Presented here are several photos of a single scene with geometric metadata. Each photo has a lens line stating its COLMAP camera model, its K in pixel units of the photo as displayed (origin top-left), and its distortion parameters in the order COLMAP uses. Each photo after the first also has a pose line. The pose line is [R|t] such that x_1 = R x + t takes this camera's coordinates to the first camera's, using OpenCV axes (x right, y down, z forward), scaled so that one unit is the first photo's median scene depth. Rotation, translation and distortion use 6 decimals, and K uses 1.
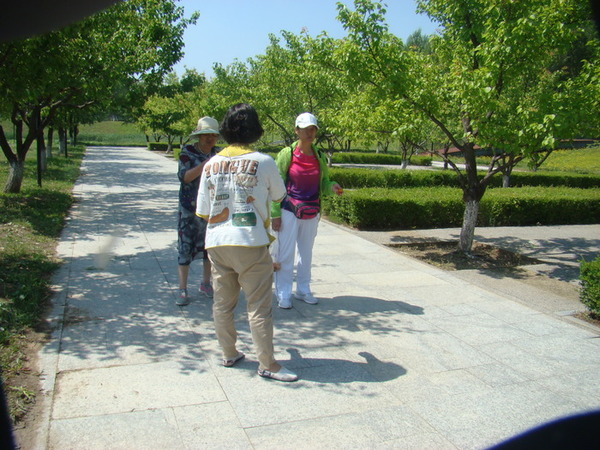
lens RADIAL K [[565.5, 0, 298.2], [0, 565.5, 225.8], [0, 0, 1]] dist [-0.118788, 0.000000]
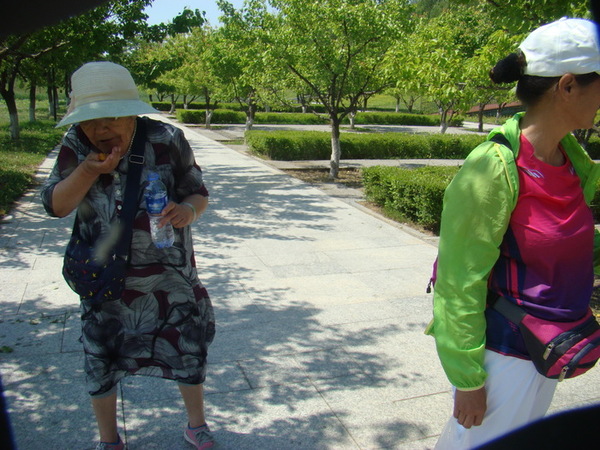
lens RADIAL K [[565.5, 0, 302.9], [0, 565.5, 221.8], [0, 0, 1]] dist [-0.118788, 0.000000]
pose [[0.999955, -0.002865, -0.009009, -0.041474], [0.003456, 0.997794, 0.066300, -0.050064], [0.008799, -0.066328, 0.997759, 0.313139]]
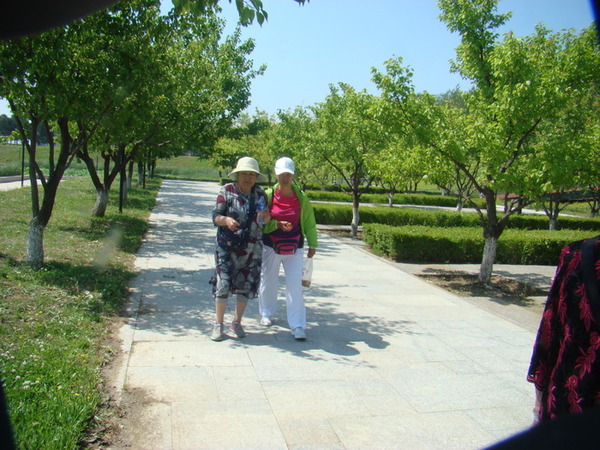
lens RADIAL K [[565.5, 0, 297.8], [0, 565.5, 225.2], [0, 0, 1]] dist [-0.118788, 0.000000]
pose [[0.991707, 0.037915, -0.122802, 0.046074], [-0.046363, 0.996696, -0.066684, 0.017615], [0.119868, 0.071824, 0.990188, -0.125102]]
